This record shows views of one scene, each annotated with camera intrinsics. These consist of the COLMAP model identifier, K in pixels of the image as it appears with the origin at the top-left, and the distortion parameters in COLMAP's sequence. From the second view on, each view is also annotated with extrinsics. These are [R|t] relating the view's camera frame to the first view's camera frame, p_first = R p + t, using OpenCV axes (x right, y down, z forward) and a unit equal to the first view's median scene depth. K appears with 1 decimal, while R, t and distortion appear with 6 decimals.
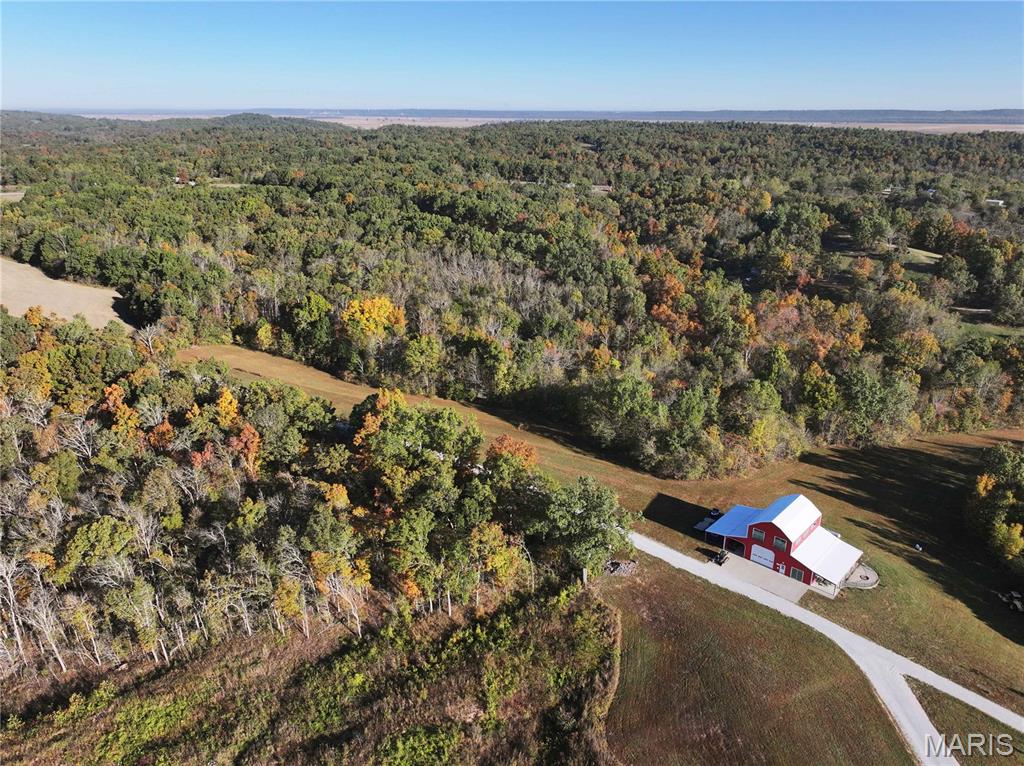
lens RADIAL K [[721.1, 0, 516.2], [0, 721.1, 380.2], [0, 0, 1]] dist [-0.005339, 0.024592]
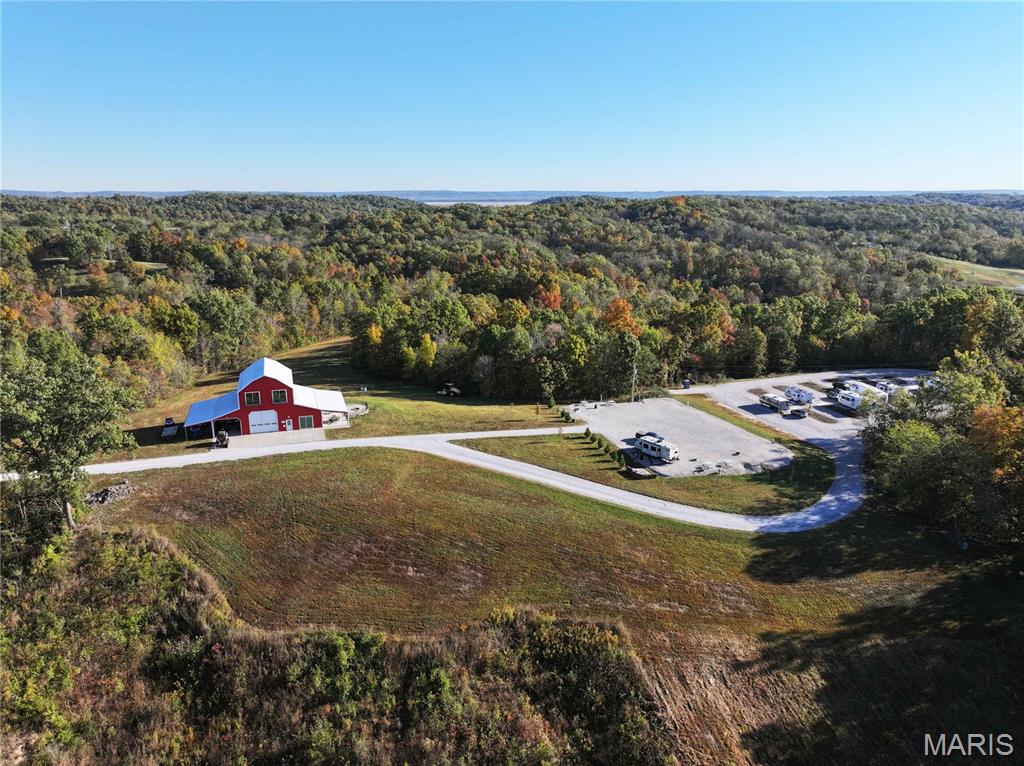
lens RADIAL K [[721.1, 0, 516.2], [0, 721.1, 380.2], [0, 0, 1]] dist [-0.005339, 0.024592]
pose [[0.486688, -0.221865, 0.844933, -0.251098], [0.308707, 0.948486, 0.071238, 0.241253], [-0.817212, 0.226166, 0.530107, 0.289042]]
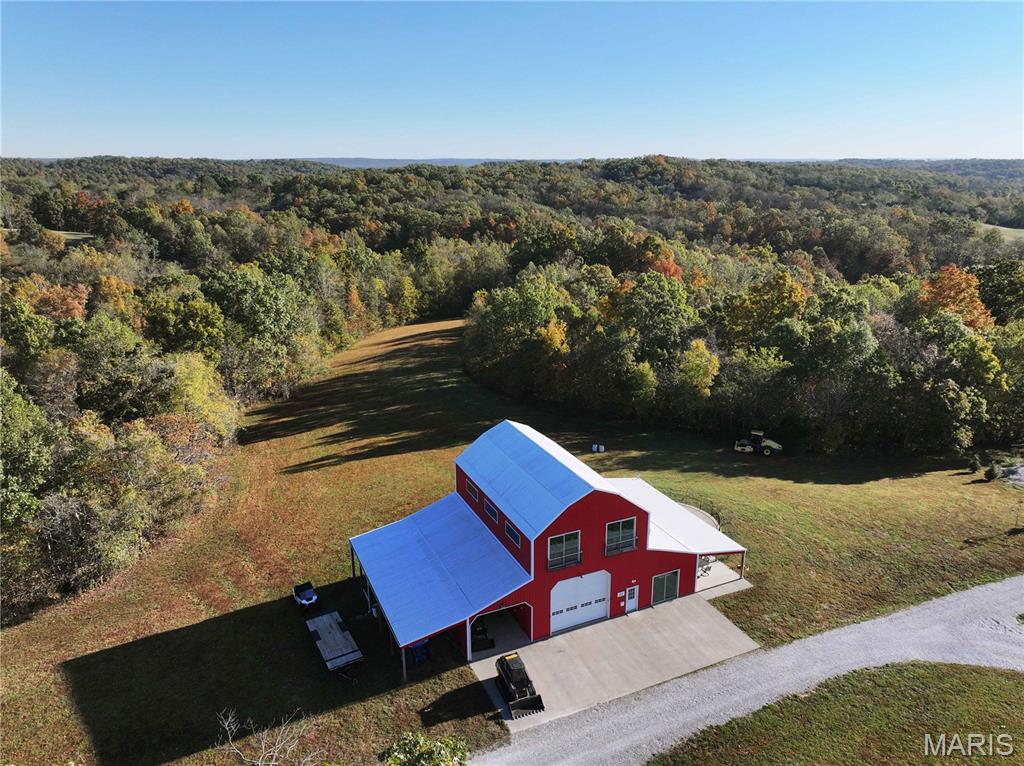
lens RADIAL K [[721.1, 0, 516.2], [0, 721.1, 380.2], [0, 0, 1]] dist [-0.005339, 0.024592]
pose [[0.384845, -0.270968, 0.882310, 0.057861], [0.326467, 0.934102, 0.144476, 0.090537], [-0.863315, 0.232444, 0.447947, 0.895236]]
